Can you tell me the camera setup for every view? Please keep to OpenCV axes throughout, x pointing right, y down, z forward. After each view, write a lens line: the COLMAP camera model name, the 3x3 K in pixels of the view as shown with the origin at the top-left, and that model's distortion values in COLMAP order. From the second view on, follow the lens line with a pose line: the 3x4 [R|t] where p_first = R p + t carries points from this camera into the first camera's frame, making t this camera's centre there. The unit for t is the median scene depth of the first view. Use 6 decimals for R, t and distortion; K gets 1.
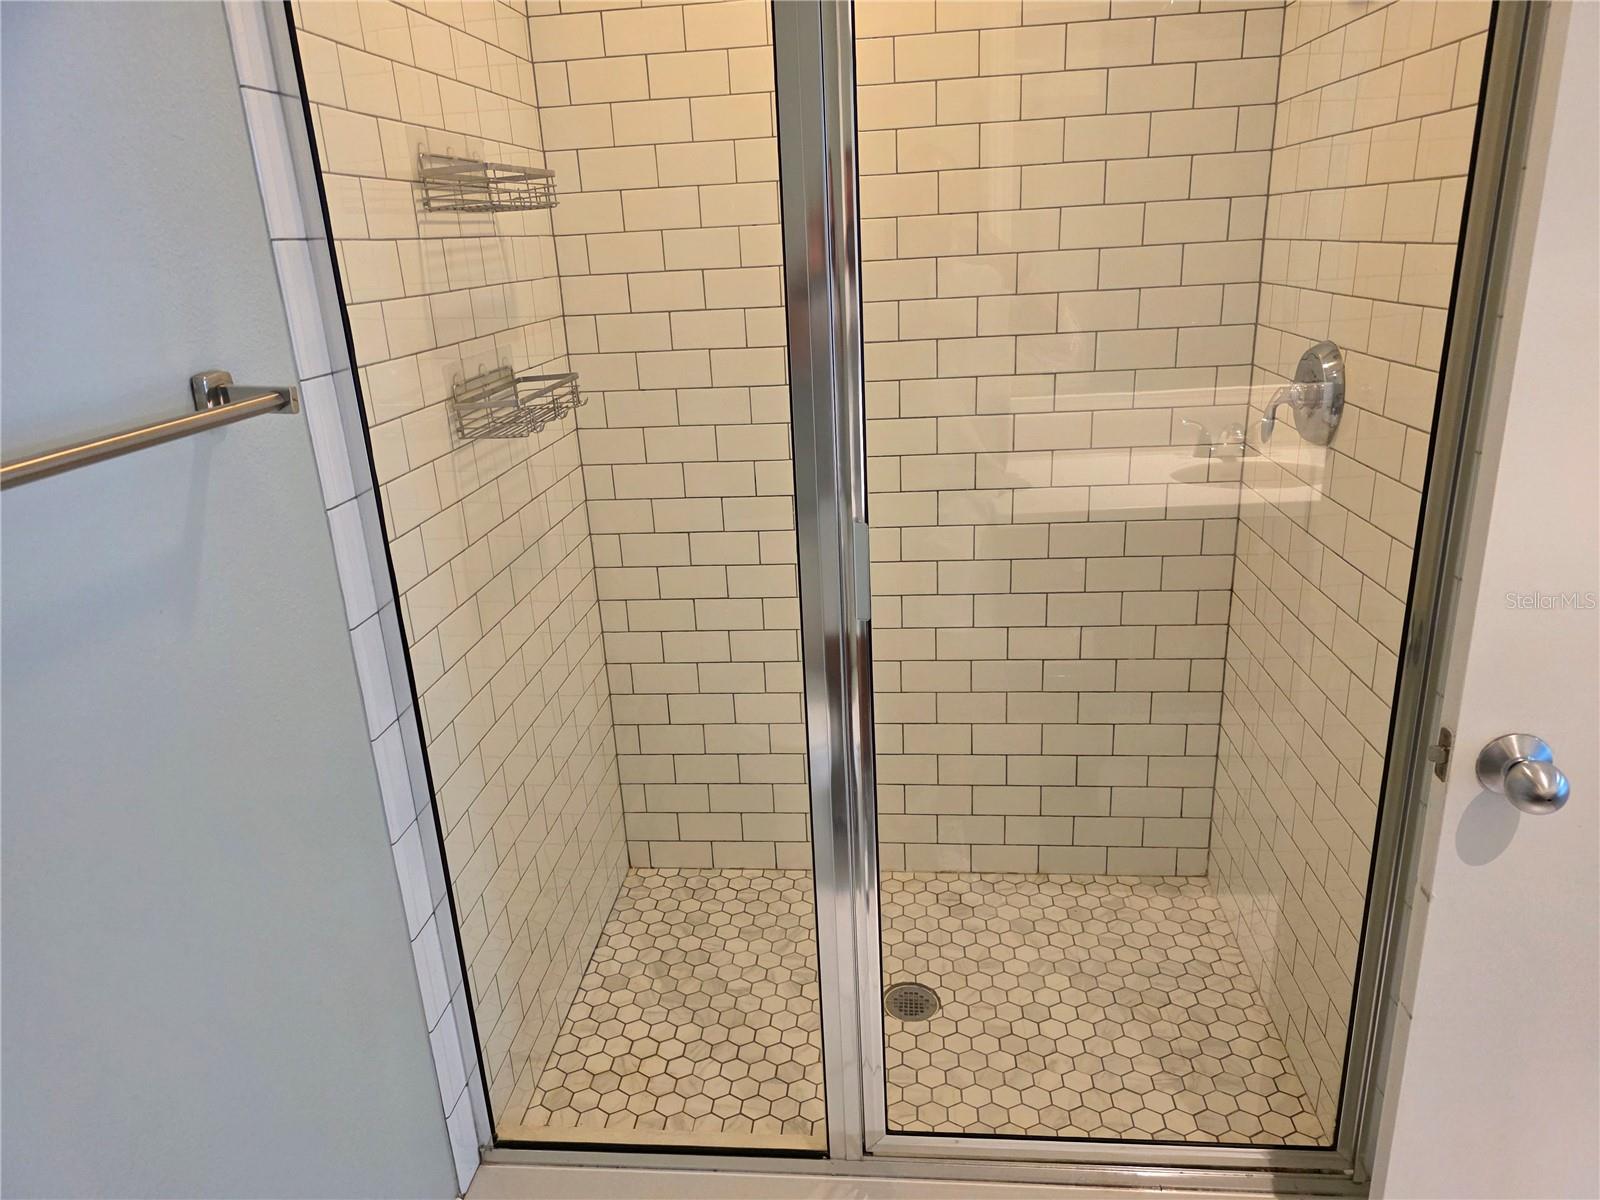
lens RADIAL K [[1072.9, 0, 794.8], [0, 1072.9, 610.0], [0, 0, 1]] dist [0.067967, -0.064226]
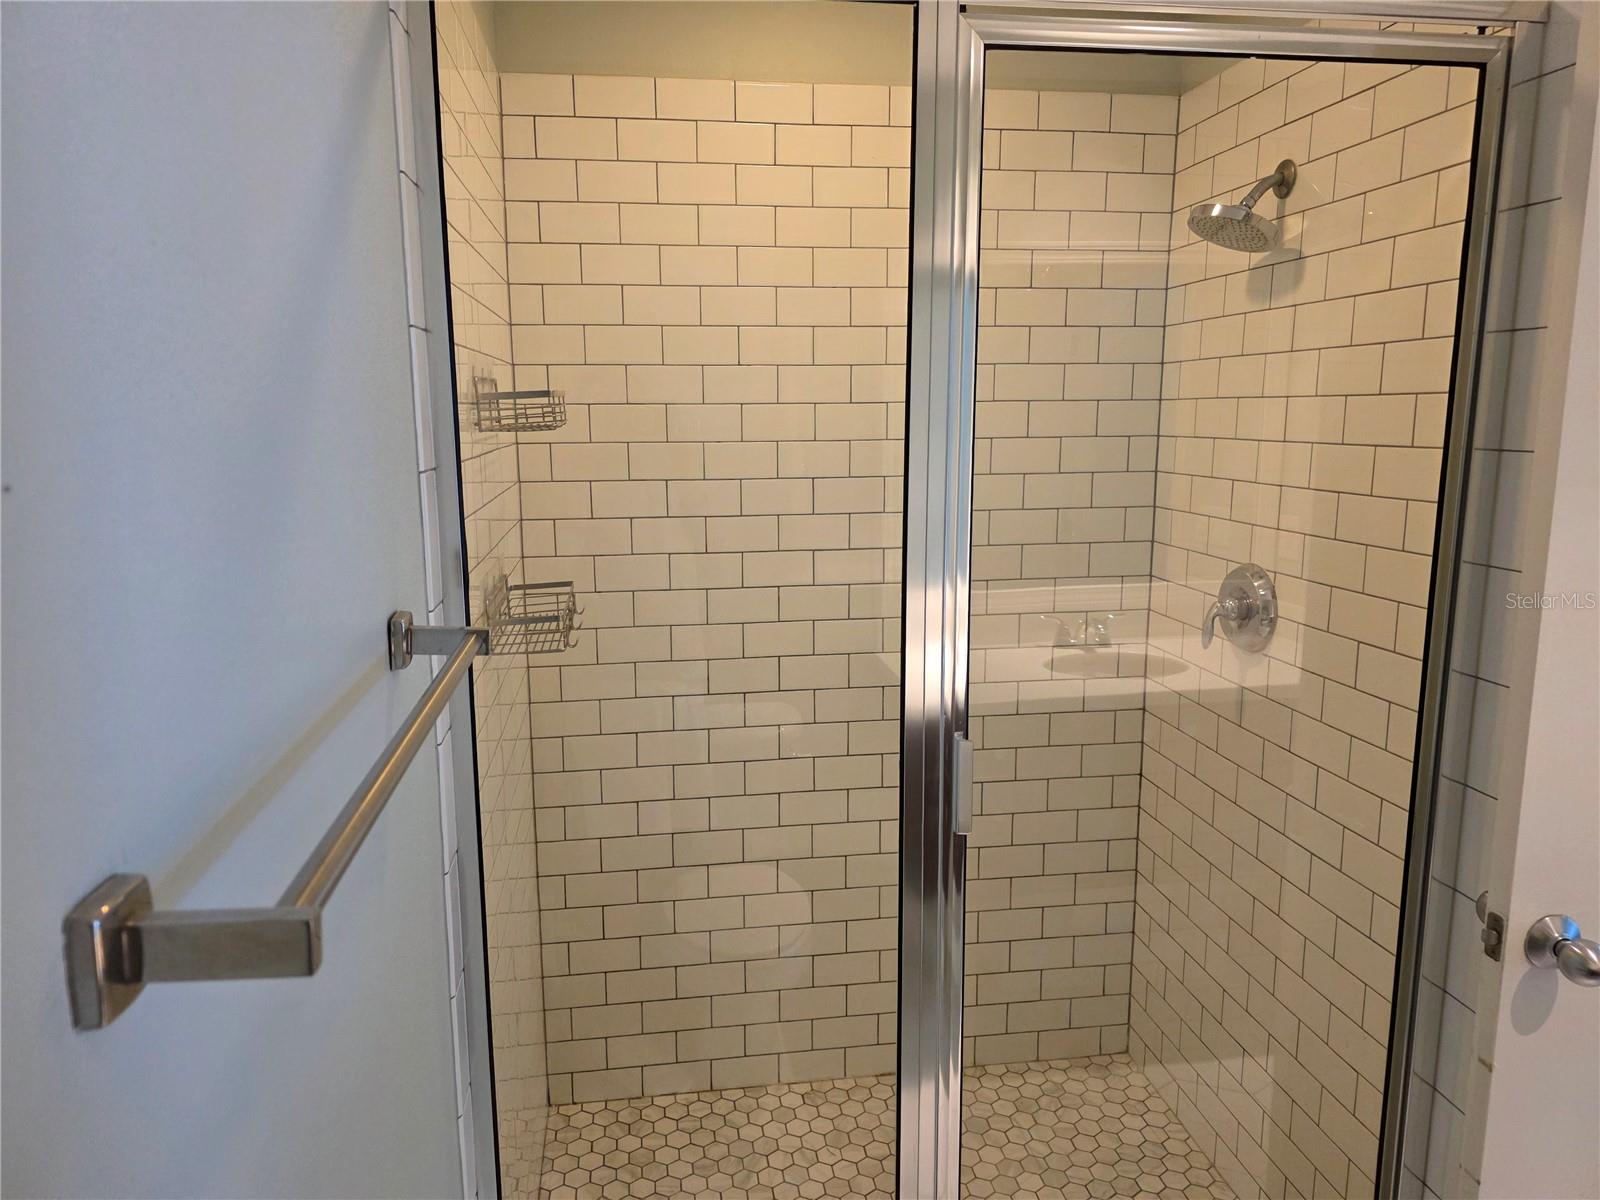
lens RADIAL K [[1072.9, 0, 799.5], [0, 1072.9, 602.0], [0, 0, 1]] dist [0.067967, -0.064226]
pose [[0.970043, 0.001598, 0.242929, -0.193575], [0.037894, 0.986743, -0.157807, -0.030495], [-0.239960, 0.162285, 0.957122, 0.006419]]
